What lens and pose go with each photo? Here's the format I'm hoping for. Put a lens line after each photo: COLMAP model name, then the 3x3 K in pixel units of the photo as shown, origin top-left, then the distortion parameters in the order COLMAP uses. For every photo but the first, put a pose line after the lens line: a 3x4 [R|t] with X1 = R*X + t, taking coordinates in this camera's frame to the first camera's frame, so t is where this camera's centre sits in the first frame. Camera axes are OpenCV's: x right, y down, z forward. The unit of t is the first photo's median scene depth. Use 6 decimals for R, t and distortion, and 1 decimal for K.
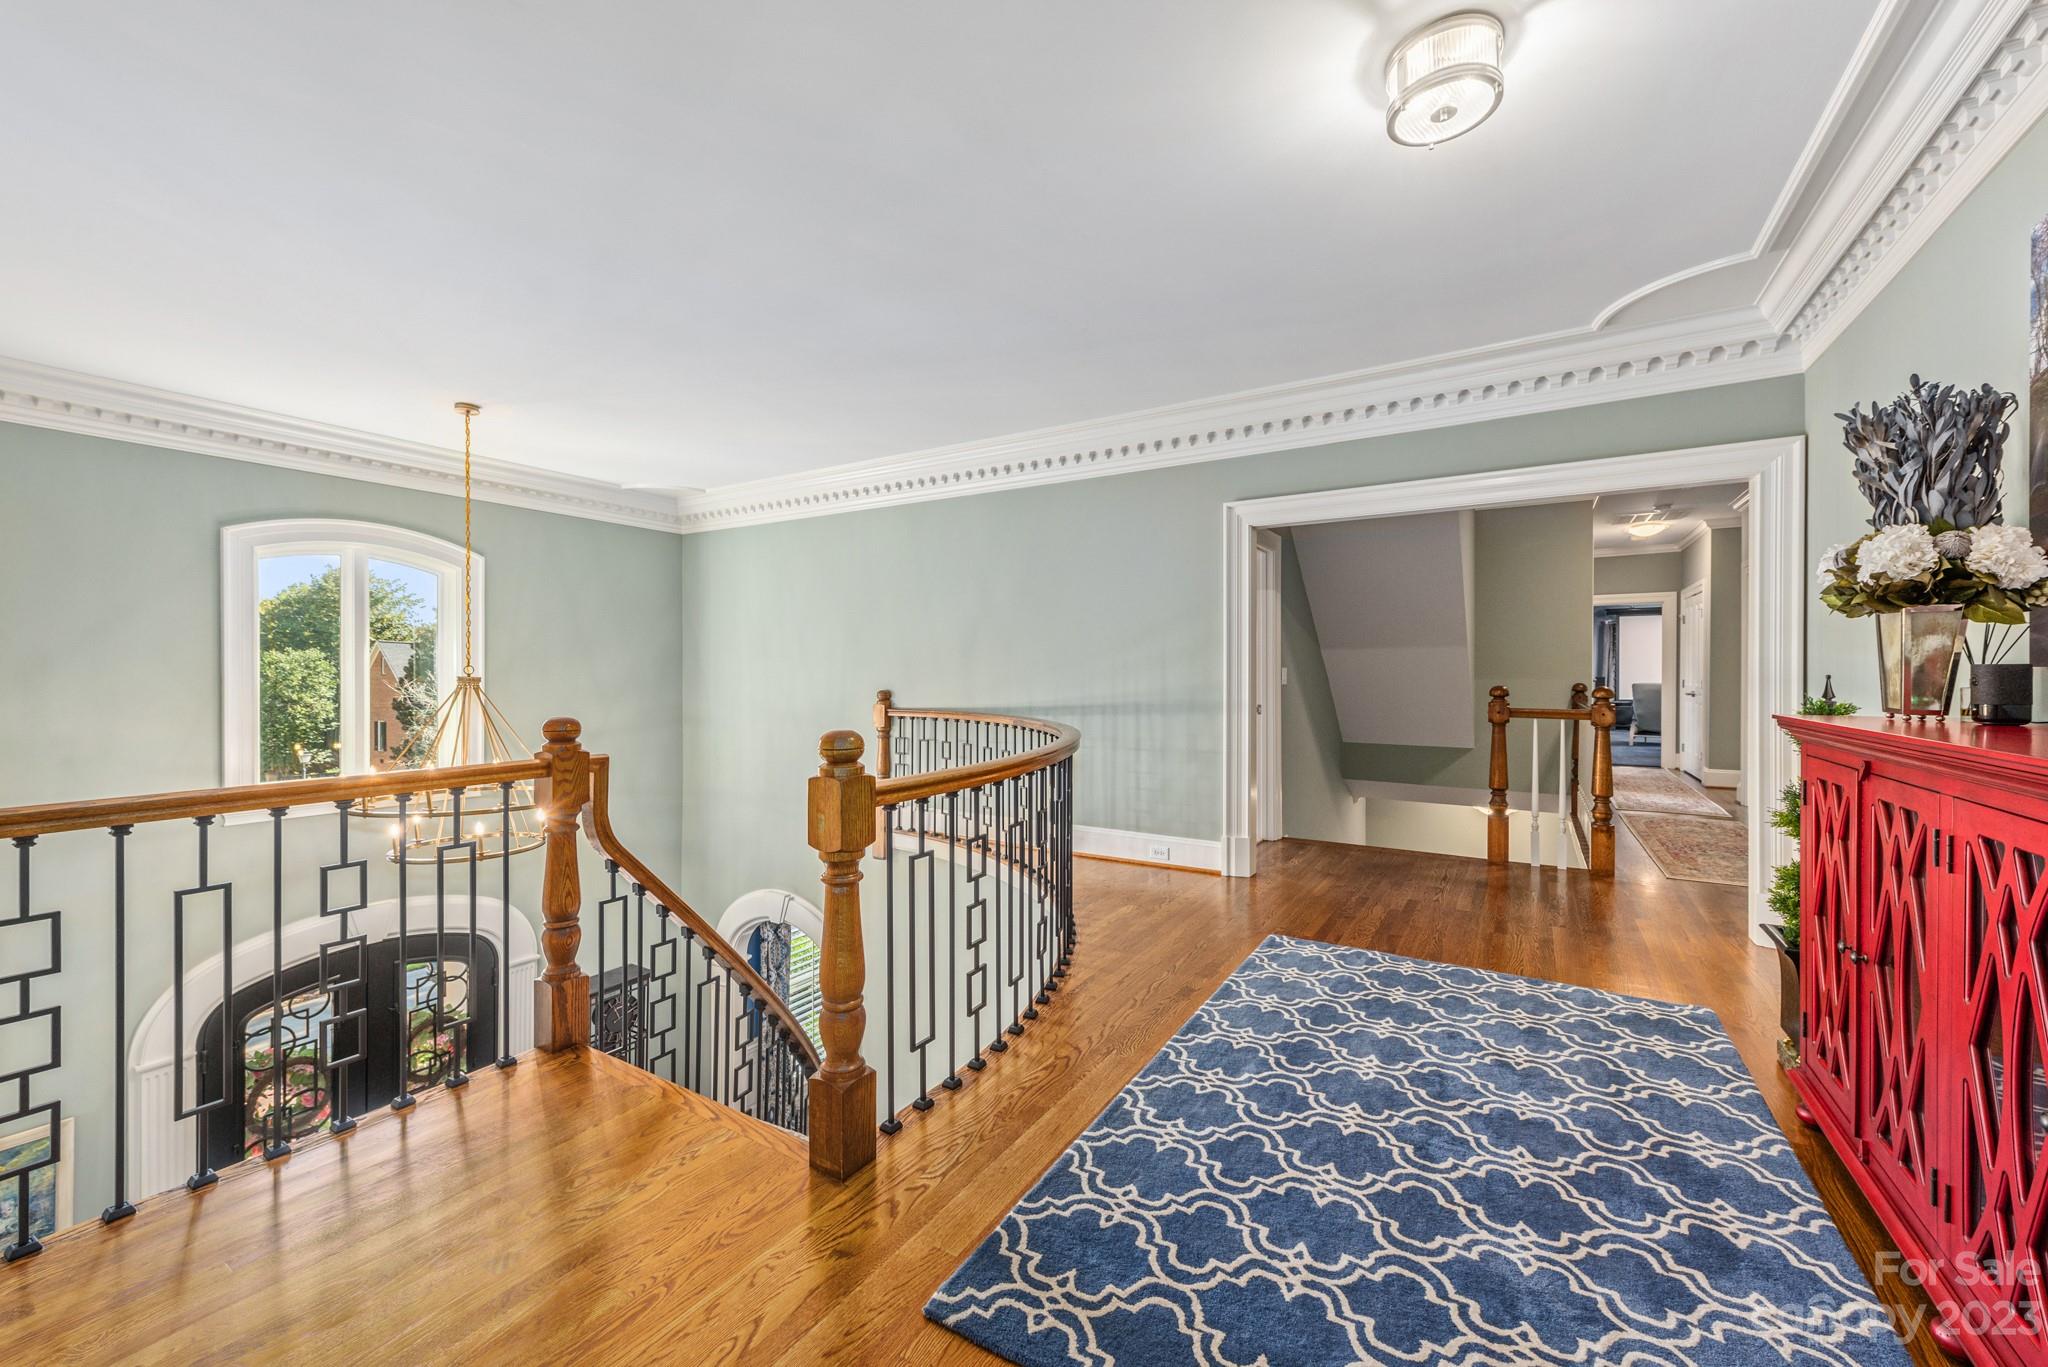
lens RADIAL K [[803.4, 0, 1031.7], [0, 803.4, 692.8], [0, 0, 1]] dist [0.009275, -0.001276]
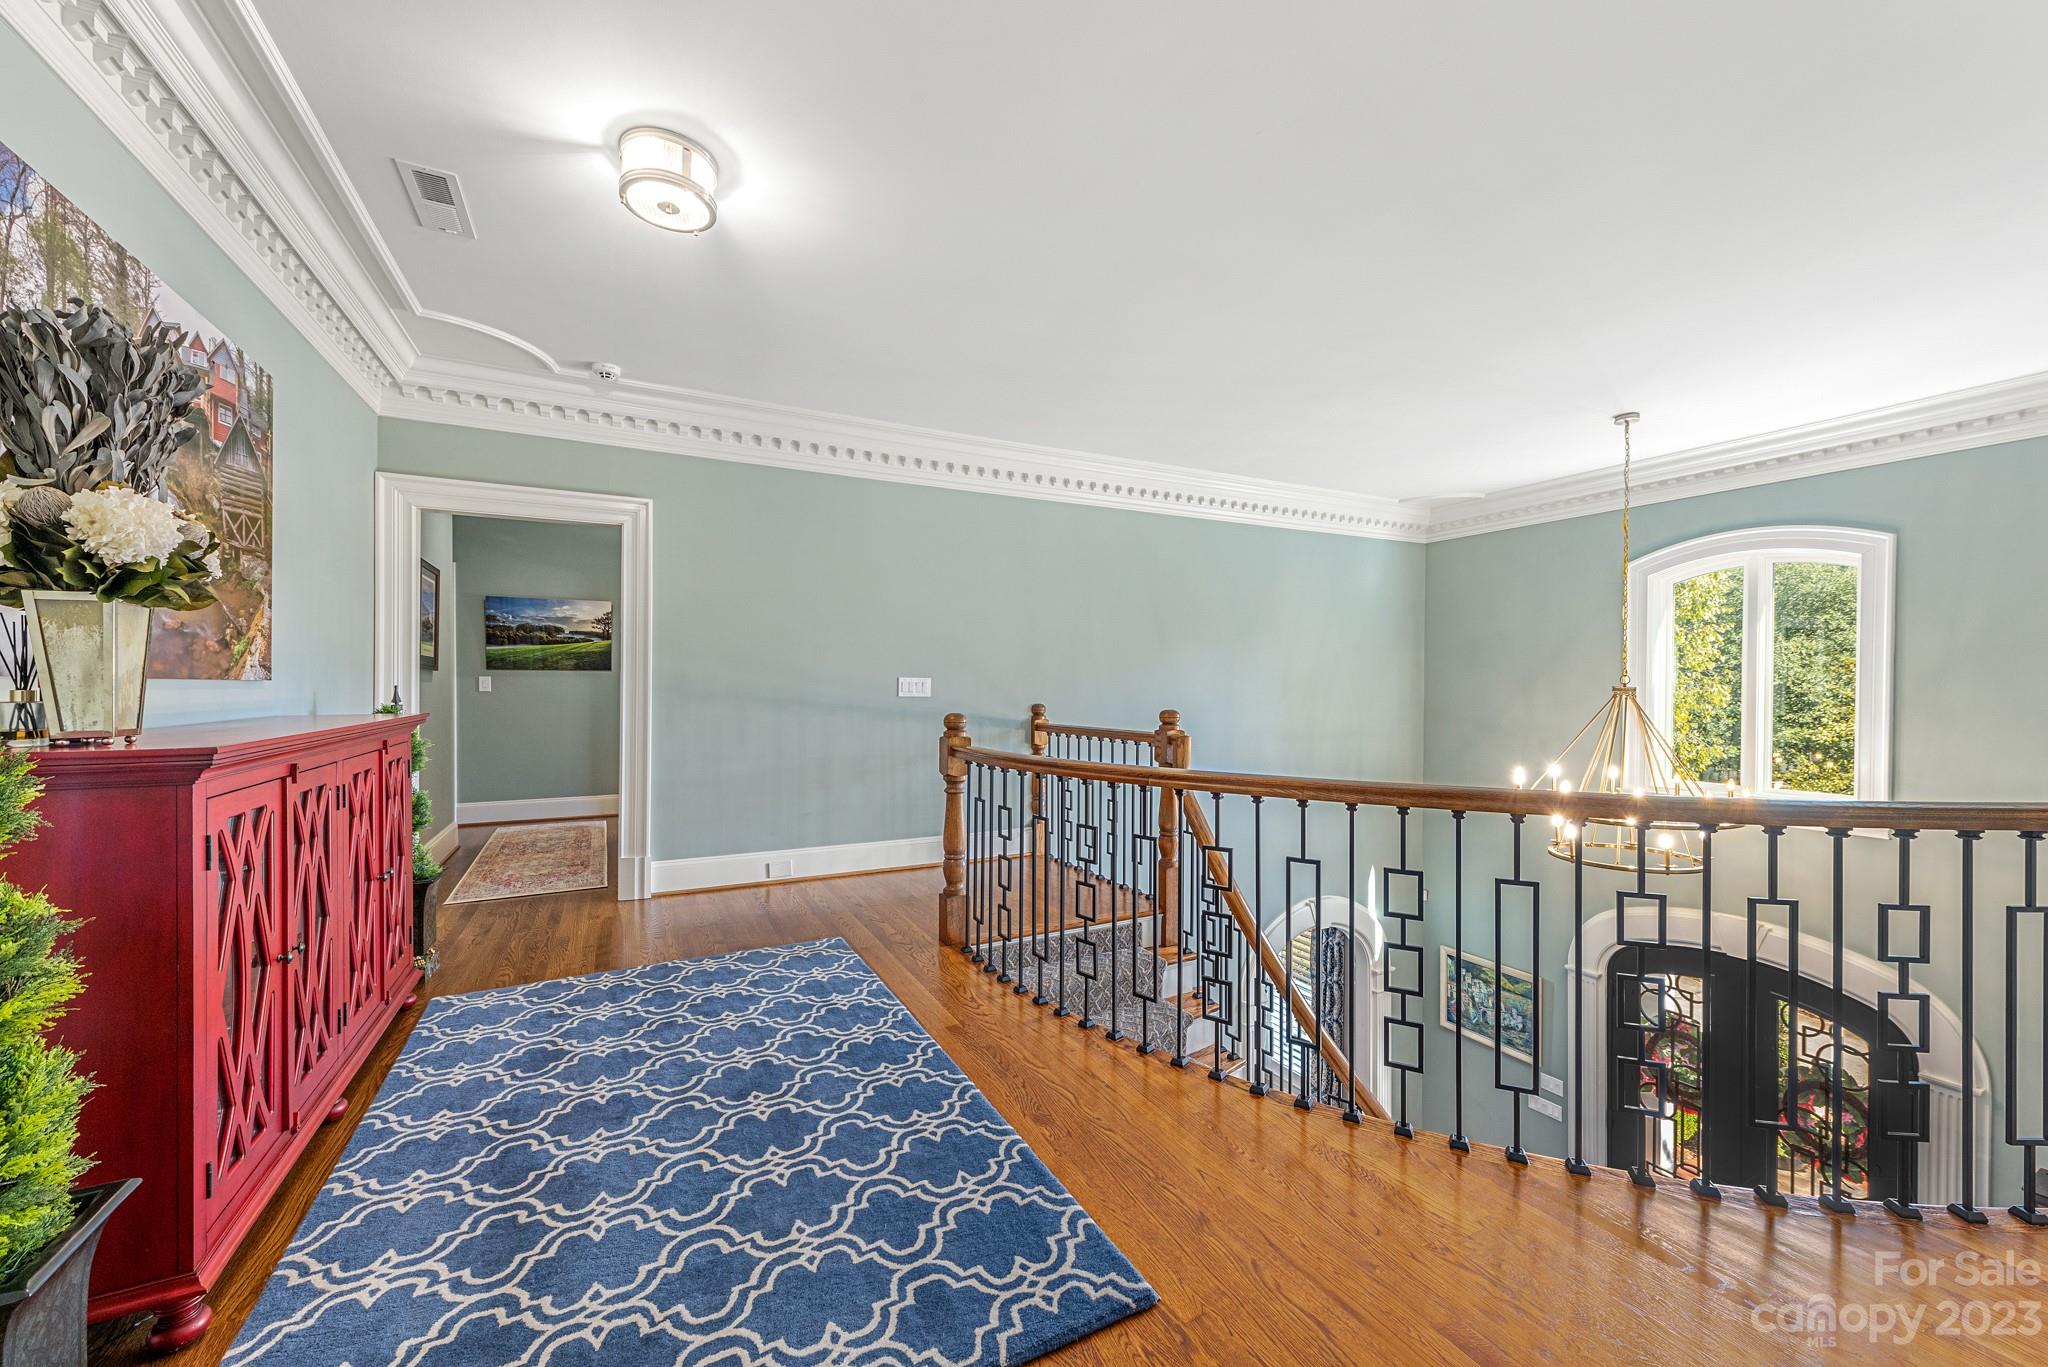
lens RADIAL K [[803.4, 0, 1035.5], [0, 803.4, 673.8], [0, 0, 1]] dist [0.009275, -0.001276]
pose [[-0.523867, -0.011428, -0.851723, 0.953571], [-0.018292, 0.999830, -0.002164, -0.033730], [0.851604, 0.014446, -0.523987, 1.593395]]
